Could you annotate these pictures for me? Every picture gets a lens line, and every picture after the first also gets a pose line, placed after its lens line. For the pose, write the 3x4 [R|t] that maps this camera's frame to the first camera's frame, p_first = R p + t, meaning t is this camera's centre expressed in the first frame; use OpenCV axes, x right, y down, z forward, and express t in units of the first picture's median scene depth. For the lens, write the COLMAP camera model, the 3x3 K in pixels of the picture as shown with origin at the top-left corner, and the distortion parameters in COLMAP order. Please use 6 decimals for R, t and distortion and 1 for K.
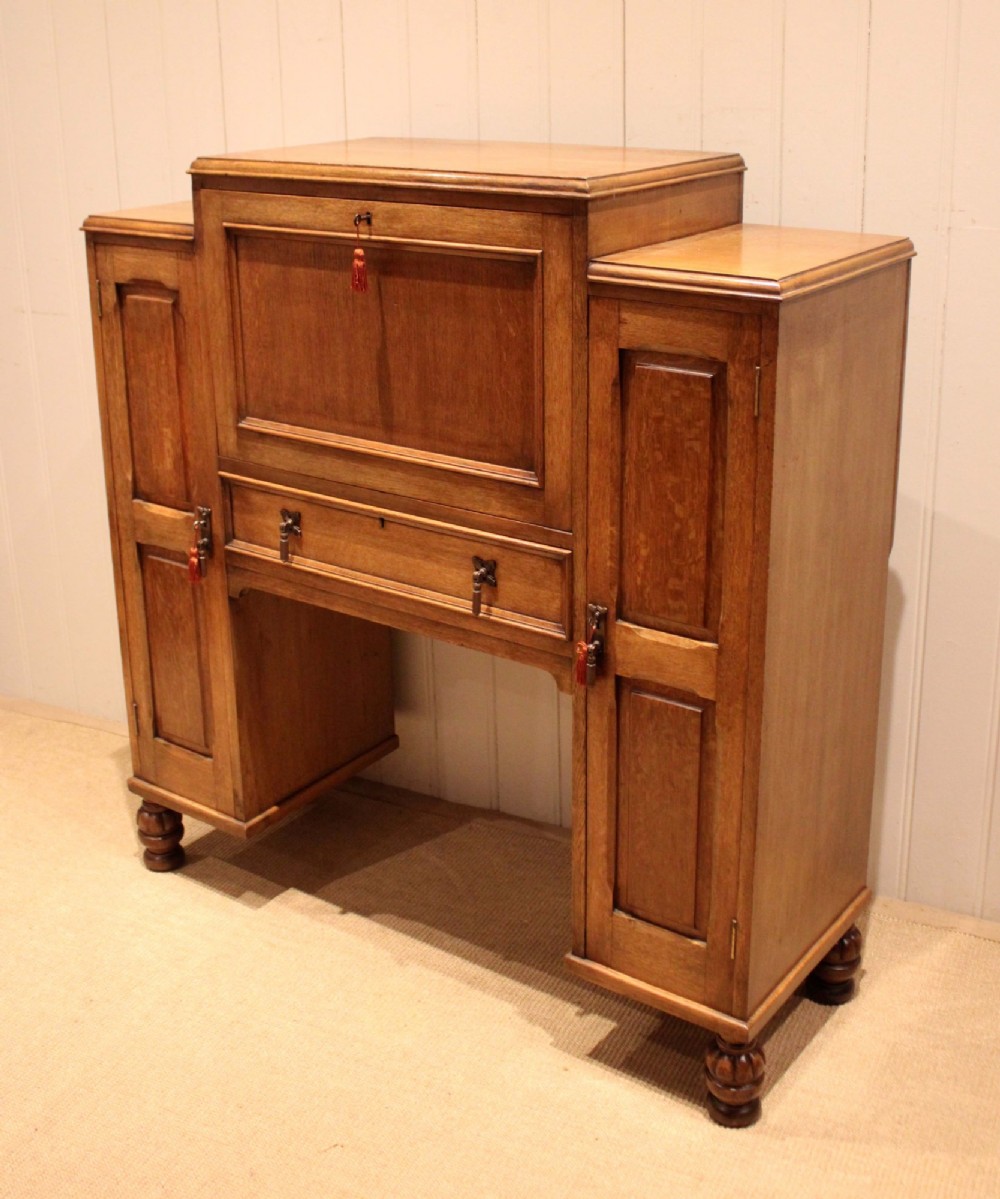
lens RADIAL K [[1521.1, 0, 470.7], [0, 1521.1, 492.3], [0, 0, 1]] dist [-0.107723, 0.000000]
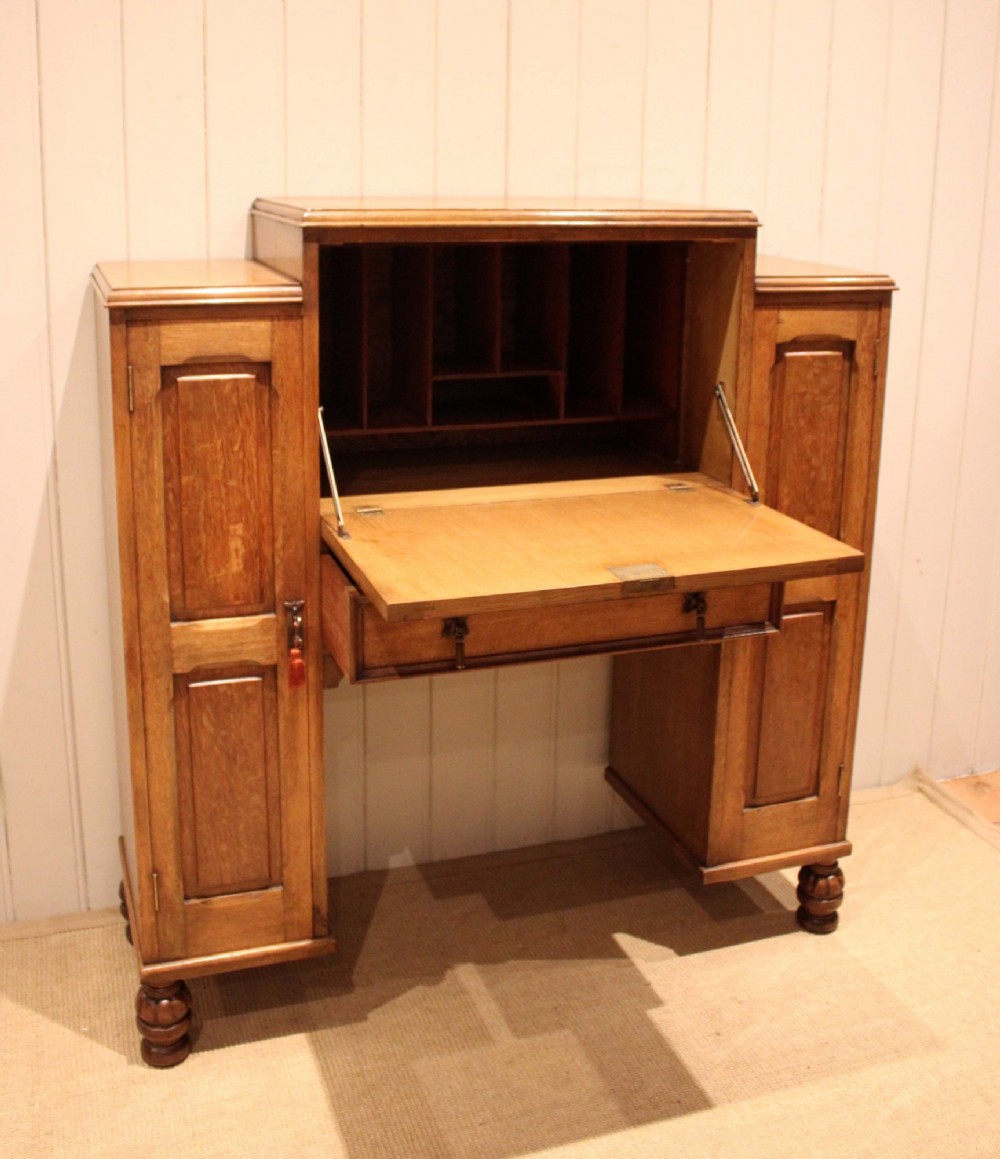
lens RADIAL K [[1319.8, 0, 471.9], [0, 1319.8, 450.6], [0, 0, 1]] dist [-0.098737, 0.000000]
pose [[0.567609, -0.160444, 0.807513, -0.848498], [0.225040, 0.973710, 0.035282, -0.093166], [-0.791945, 0.161697, 0.588793, 0.516337]]
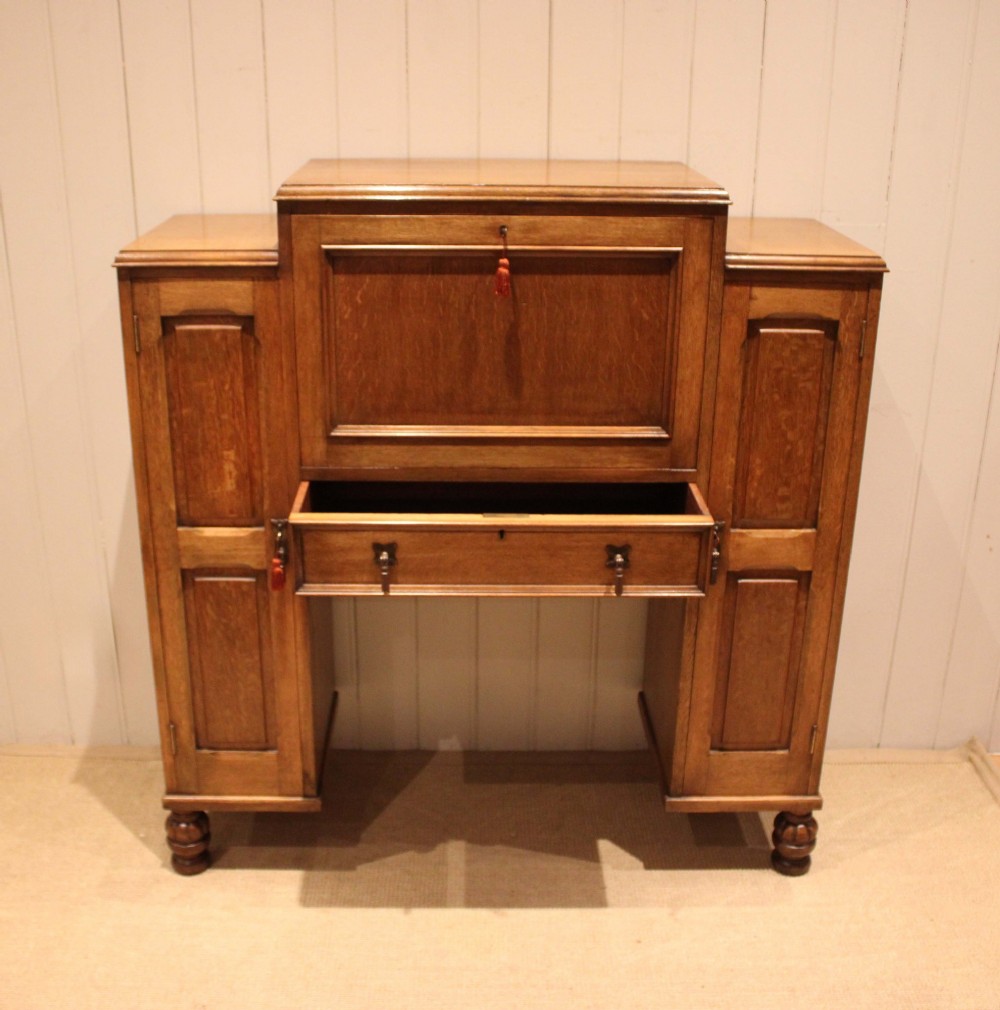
lens RADIAL K [[1271.8, 0, 456.9], [0, 1271.8, 543.0], [0, 0, 1]] dist [-0.125343, 0.000000]
pose [[0.802040, -0.209185, 0.559440, -0.668483], [0.162809, 0.977762, 0.132193, -0.081590], [-0.574652, -0.014942, 0.818262, 0.236887]]
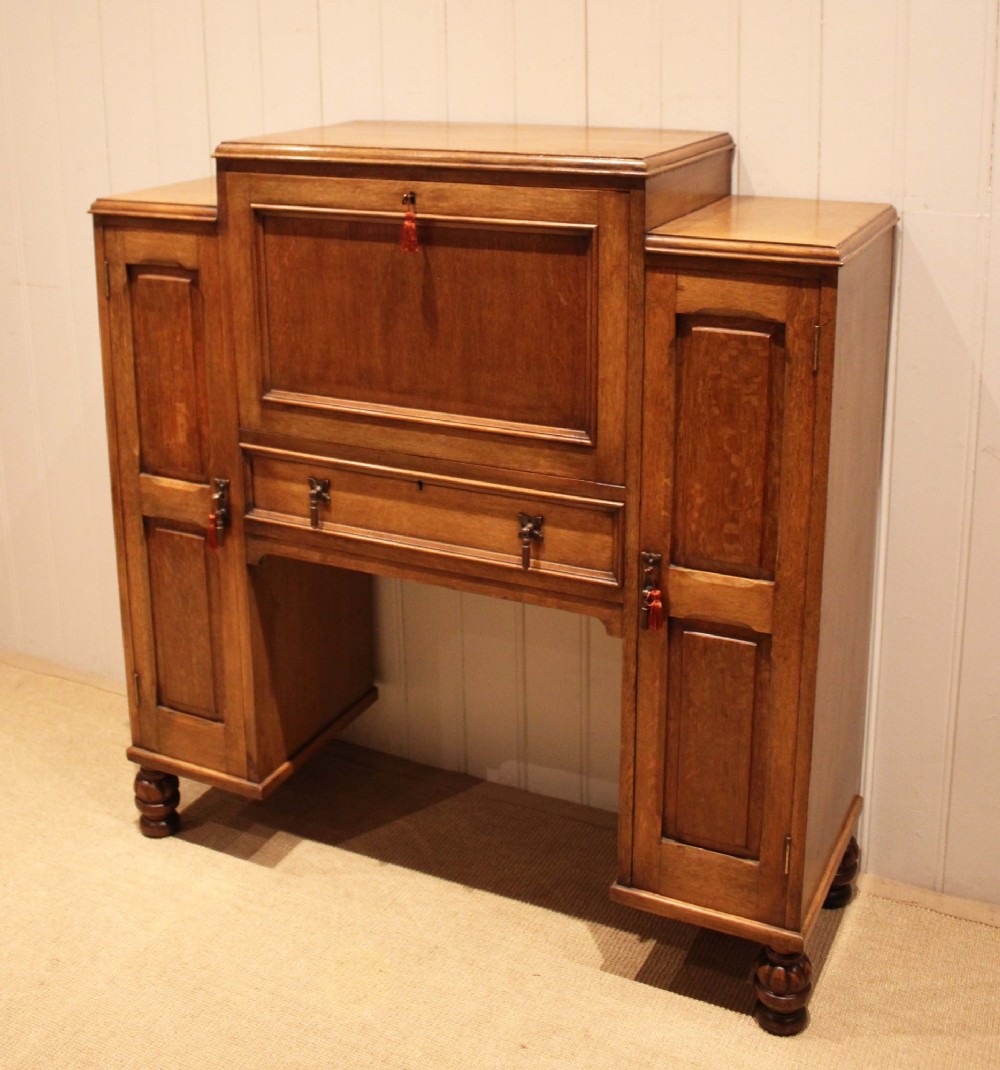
lens RADIAL K [[1400.4, 0, 437.5], [0, 1400.4, 340.2], [0, 0, 1]] dist [-0.104184, 0.000000]
pose [[0.987281, -0.035681, 0.154928, -0.202937], [0.046726, 0.996574, -0.068247, -0.014123], [-0.151962, 0.074619, 0.985566, 0.041670]]
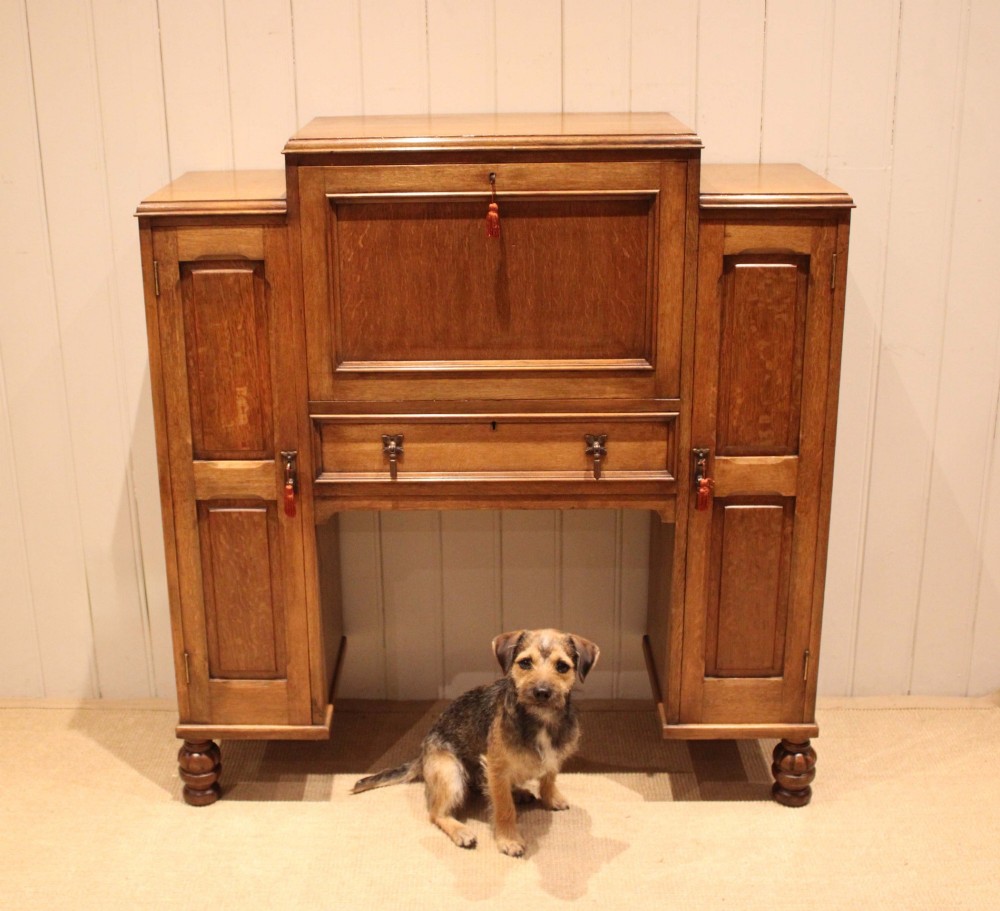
lens RADIAL K [[1498.0, 0, 419.8], [0, 1498.0, 512.6], [0, 0, 1]] dist [-0.094144, 0.000000]
pose [[0.825838, -0.194227, 0.529403, -0.806936], [0.176431, 0.980674, 0.084566, -0.025557], [-0.535596, 0.023565, 0.844145, 0.008032]]
